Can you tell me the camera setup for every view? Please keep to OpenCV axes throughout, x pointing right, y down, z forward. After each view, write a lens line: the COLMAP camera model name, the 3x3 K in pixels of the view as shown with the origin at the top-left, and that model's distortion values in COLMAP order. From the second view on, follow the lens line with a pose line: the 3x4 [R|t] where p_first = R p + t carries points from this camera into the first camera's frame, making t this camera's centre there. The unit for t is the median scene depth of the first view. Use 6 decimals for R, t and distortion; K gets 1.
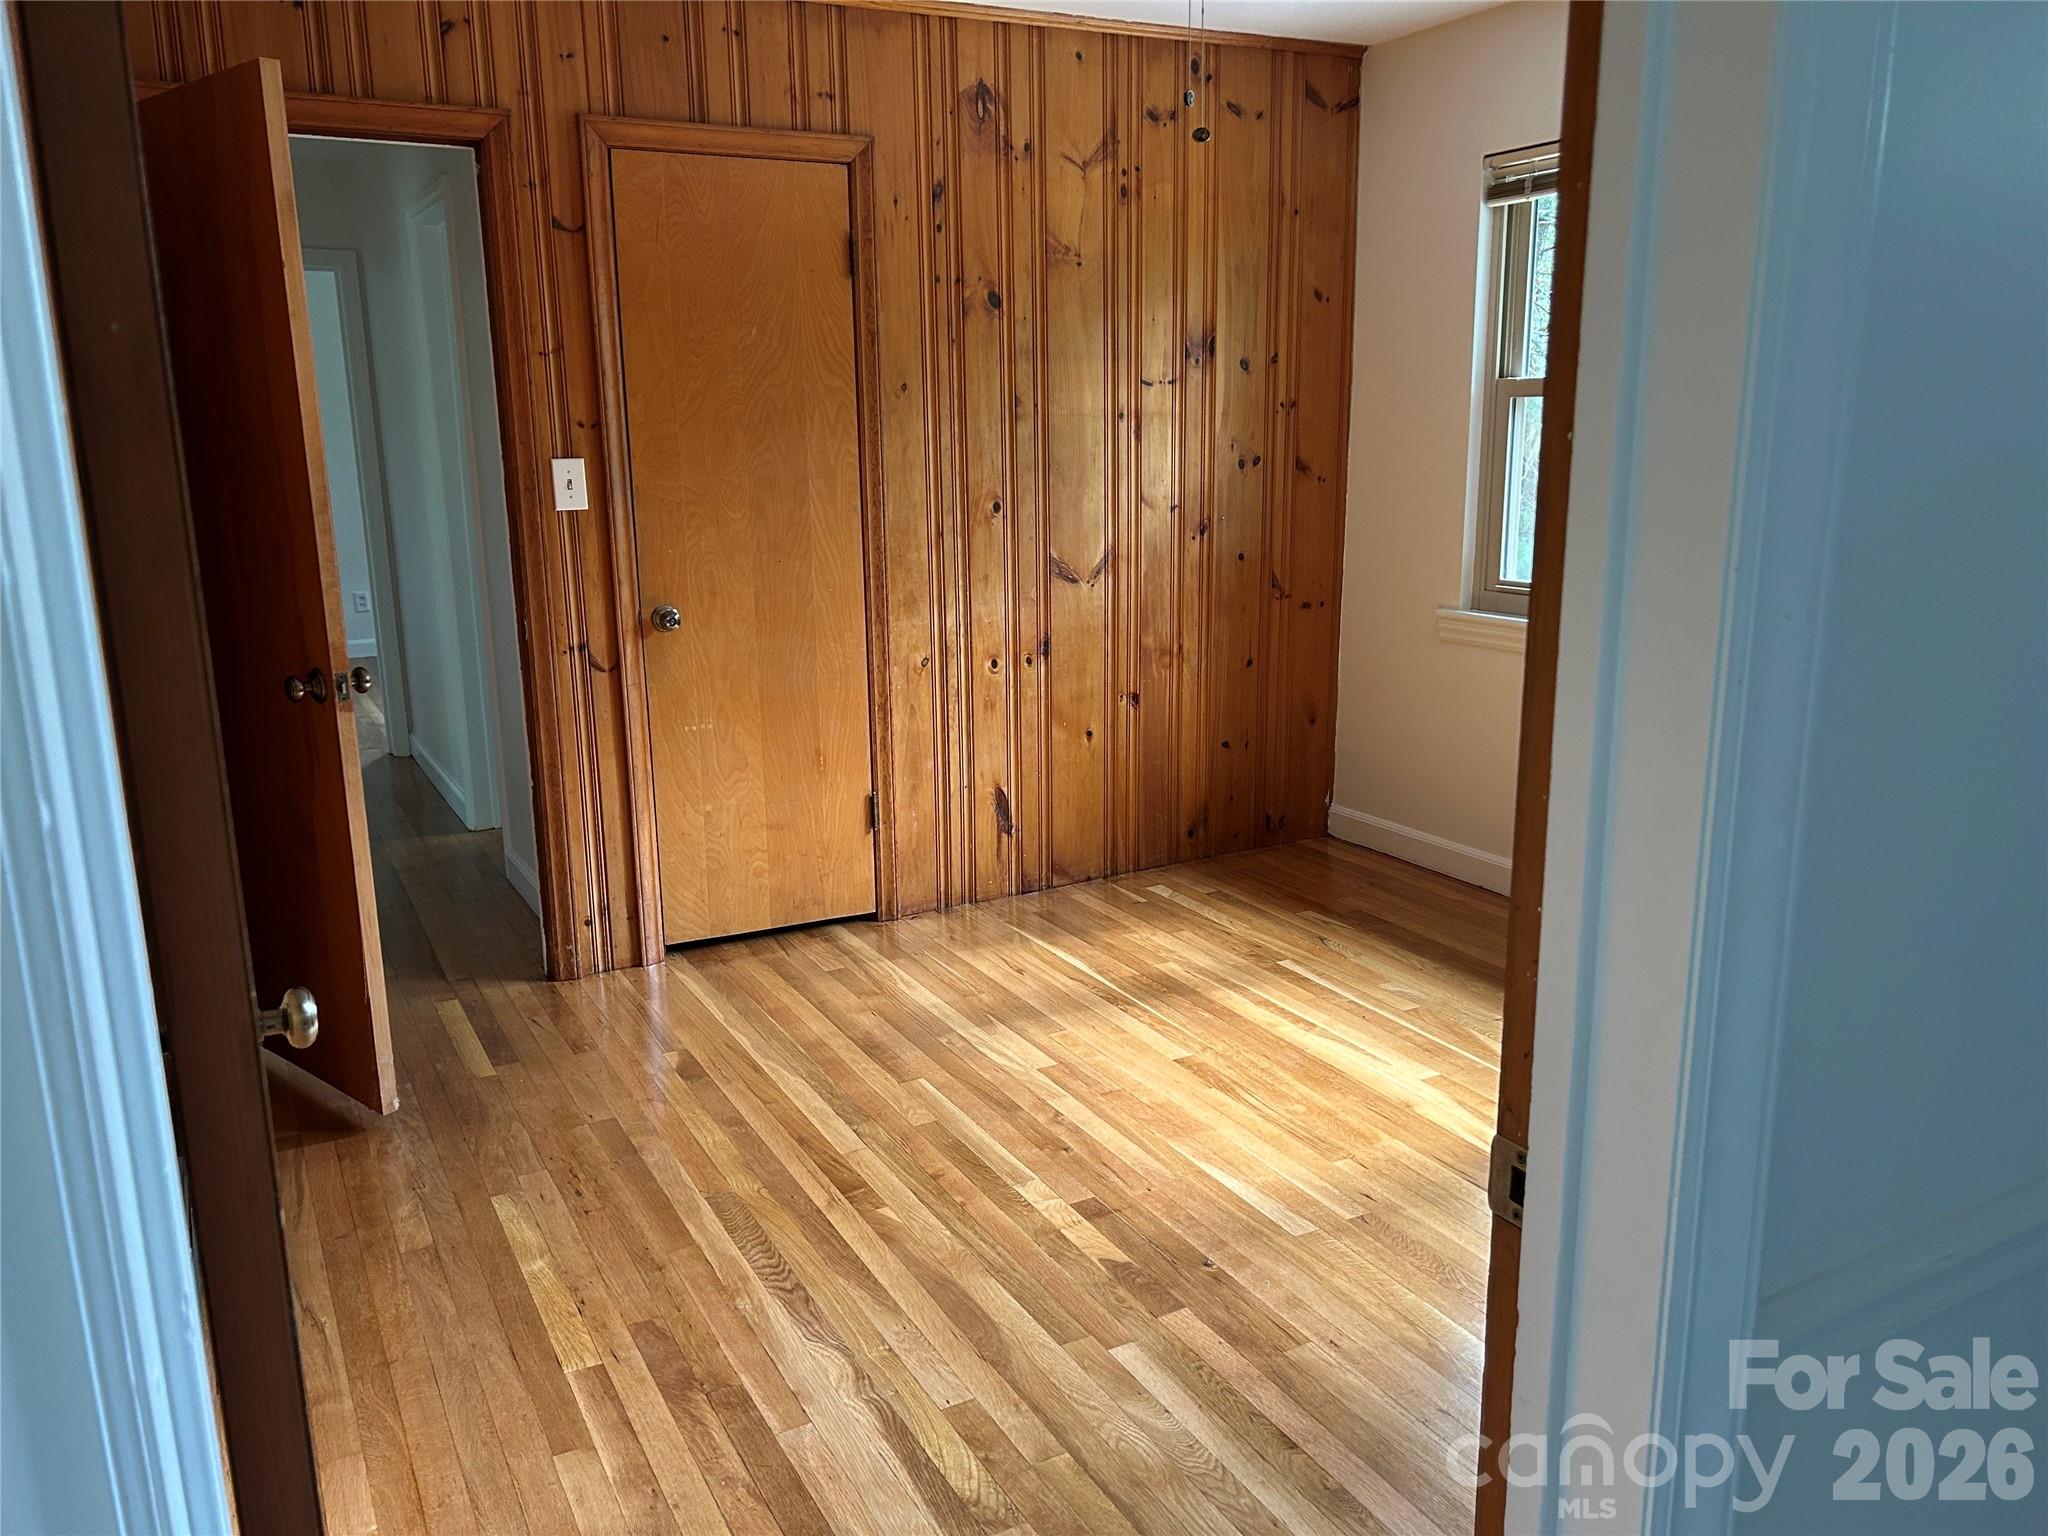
lens RADIAL K [[1526.9, 0, 1022.4], [0, 1526.9, 765.2], [0, 0, 1]] dist [0.030681, -0.021711]
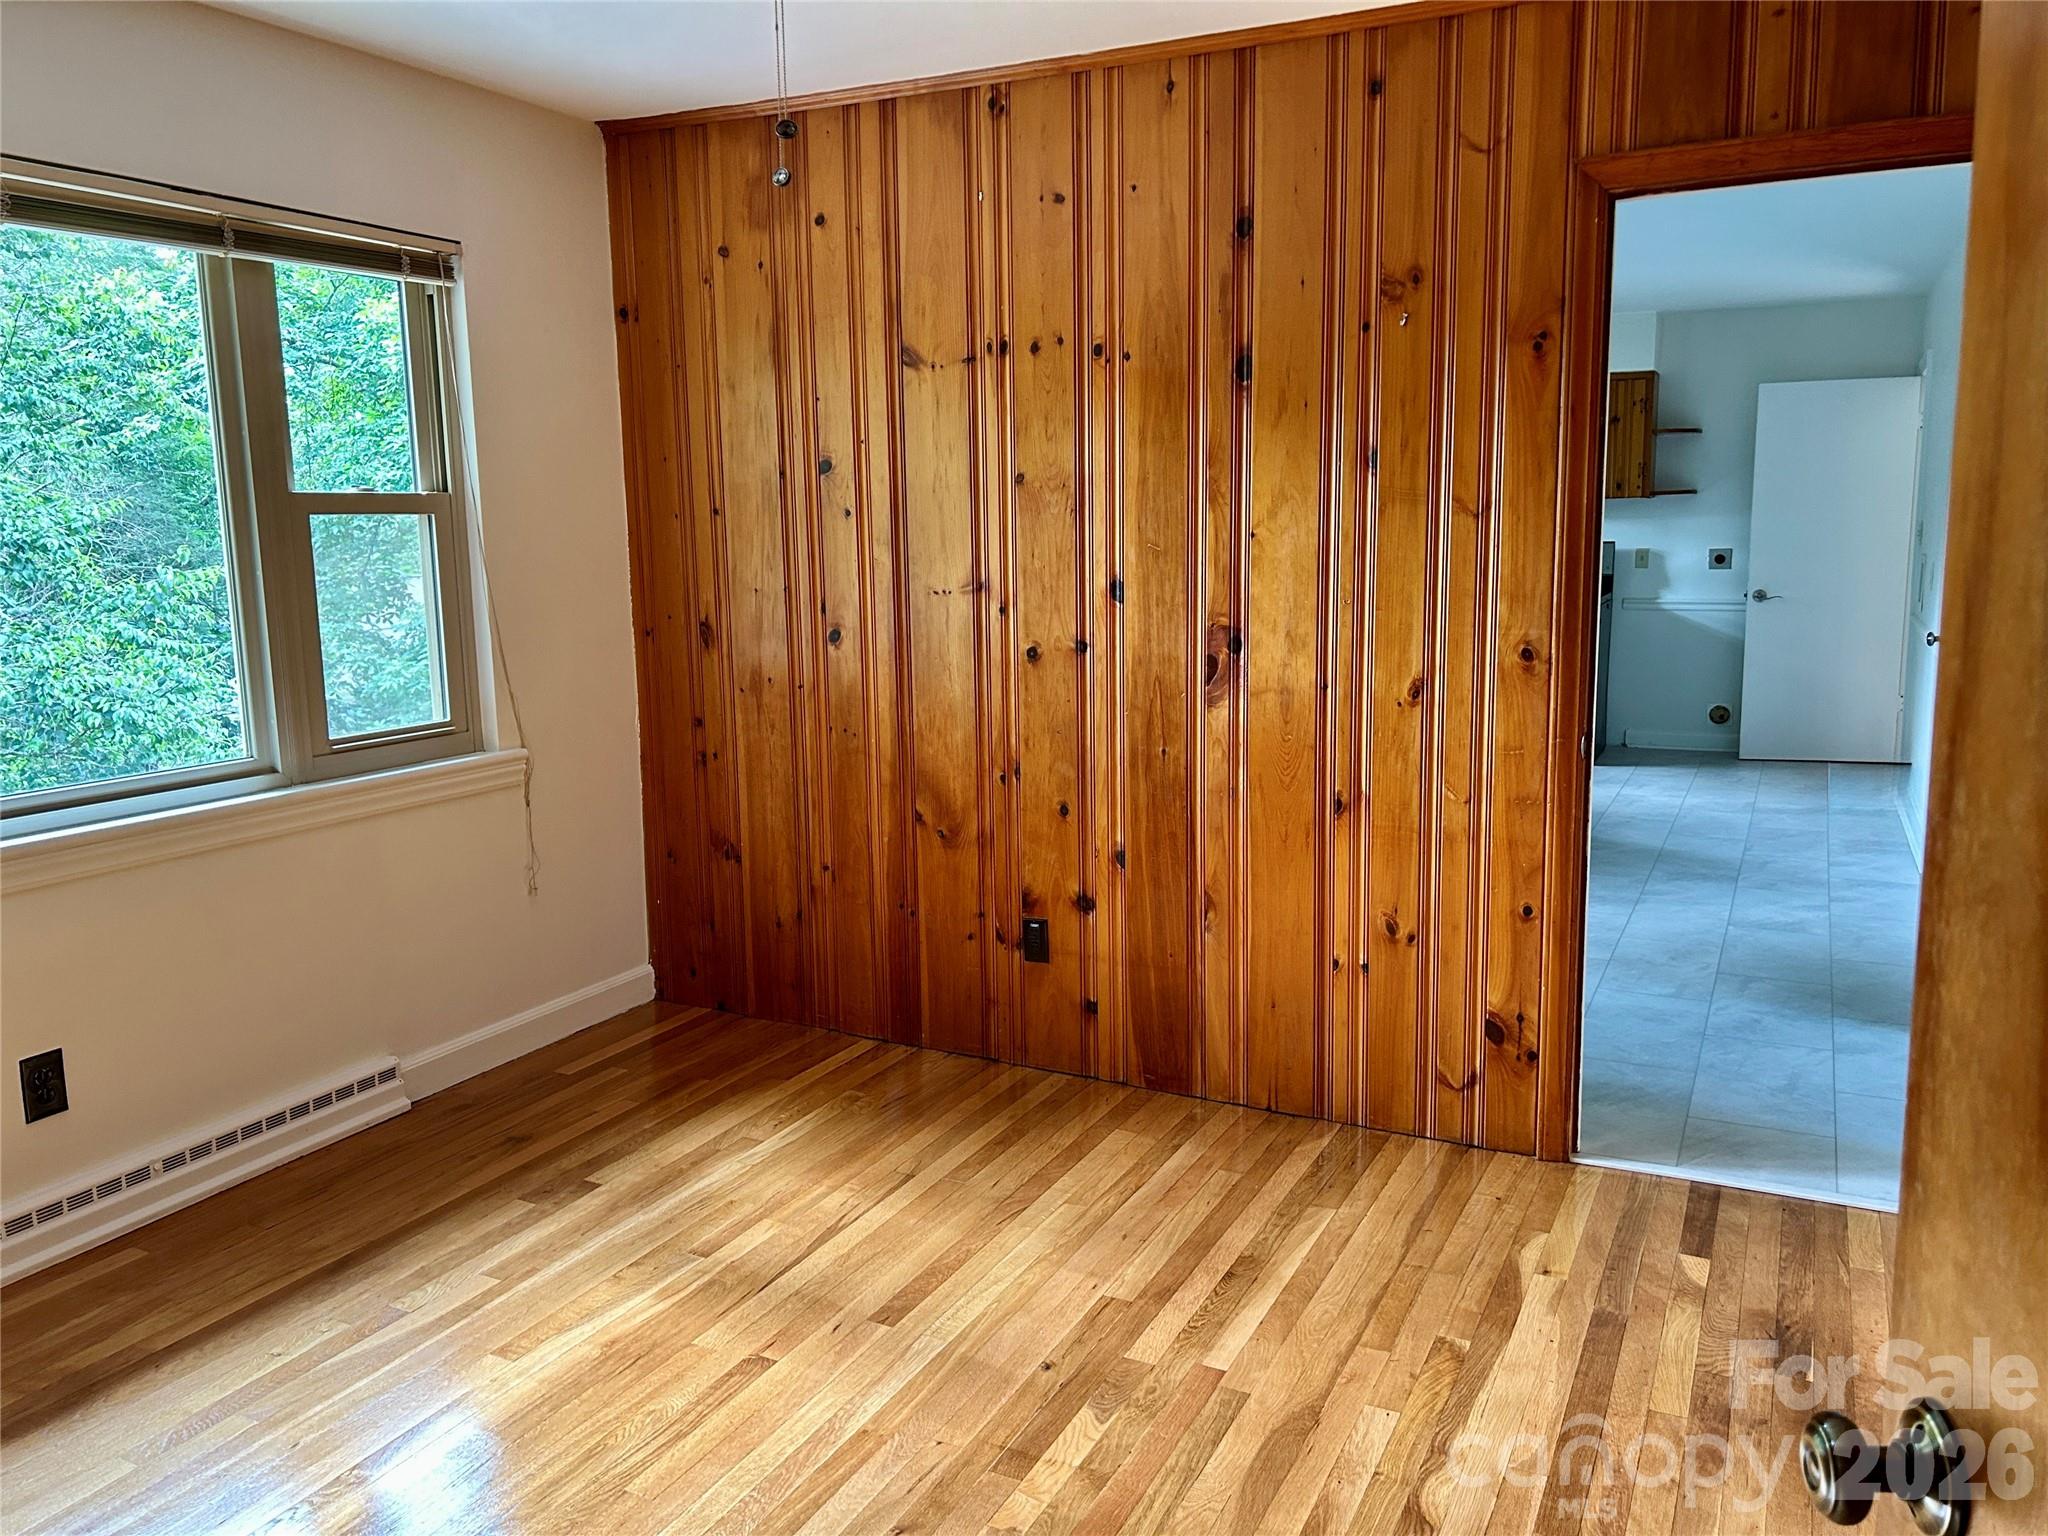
lens RADIAL K [[1526.9, 0, 1021.7], [0, 1526.9, 776.4], [0, 0, 1]] dist [0.030681, -0.021711]
pose [[-0.565459, -0.108495, 0.817609, -0.702606], [0.209519, 0.939896, 0.269625, -0.332588], [-0.797720, 0.323767, -0.508741, 1.540206]]
